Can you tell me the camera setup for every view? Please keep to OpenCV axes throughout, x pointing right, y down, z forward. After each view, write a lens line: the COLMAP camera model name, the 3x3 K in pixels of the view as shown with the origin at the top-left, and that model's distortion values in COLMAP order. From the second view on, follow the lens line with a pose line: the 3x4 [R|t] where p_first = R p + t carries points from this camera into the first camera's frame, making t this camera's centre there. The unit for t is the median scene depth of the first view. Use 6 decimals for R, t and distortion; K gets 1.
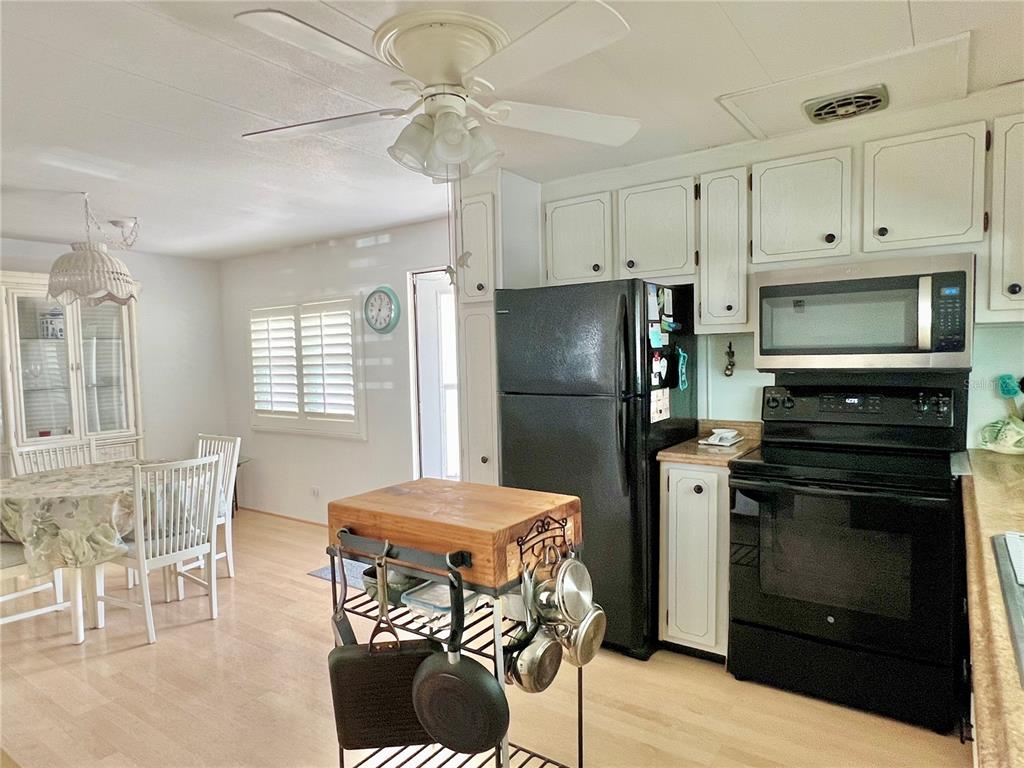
lens RADIAL K [[624.1, 0, 512.4], [0, 624.1, 390.6], [0, 0, 1]] dist [0.000260, 0.001043]
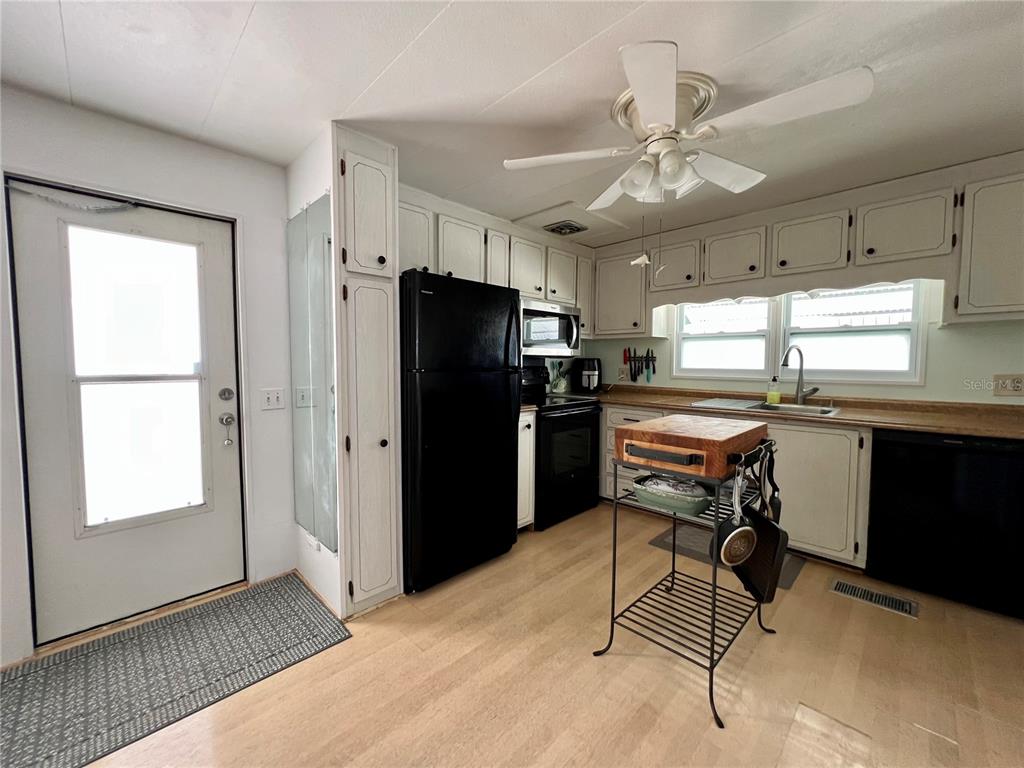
lens RADIAL K [[412.1, 0, 515.9], [0, 412.1, 383.7], [0, 0, 1]] dist [0.001300, 0.000375]
pose [[0.163808, -0.033617, 0.985919, -0.604215], [0.049637, 0.998434, 0.025797, 0.013052], [-0.985243, 0.044713, 0.165220, 0.665949]]
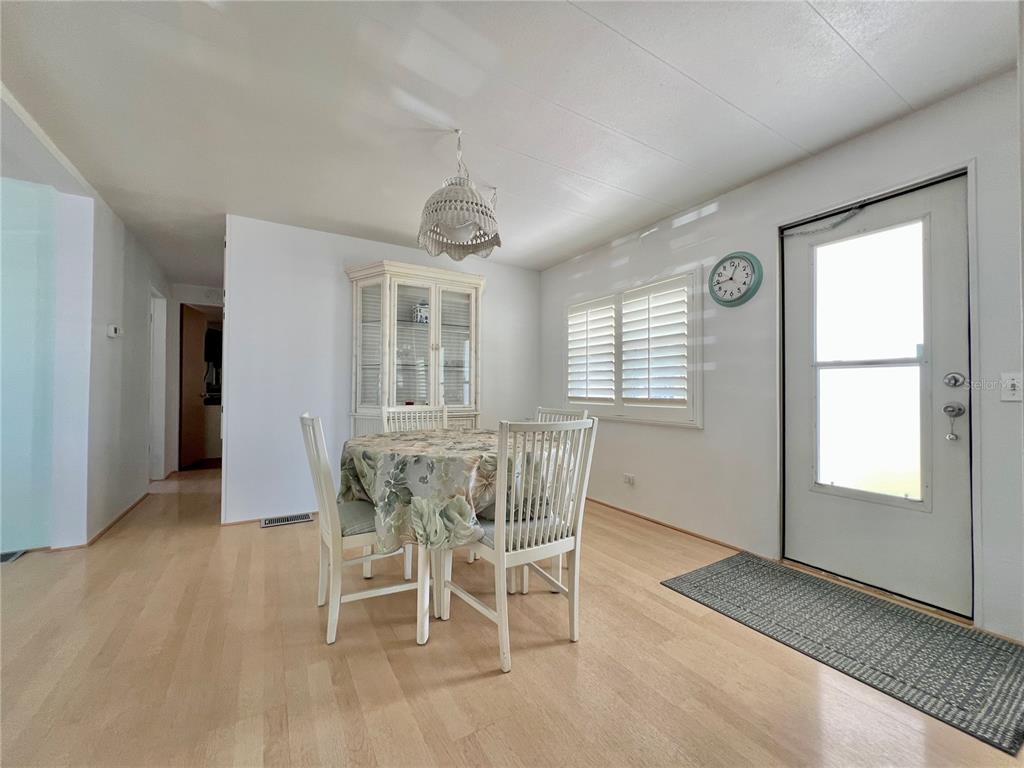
lens RADIAL K [[412.1, 0, 512.4], [0, 412.1, 381.3], [0, 0, 1]] dist [0.001300, 0.000375]
pose [[0.916133, 0.019267, -0.400411, -0.352360], [-0.049644, 0.996608, -0.065629, 0.091565], [0.397788, 0.080003, 0.913983, 0.491545]]
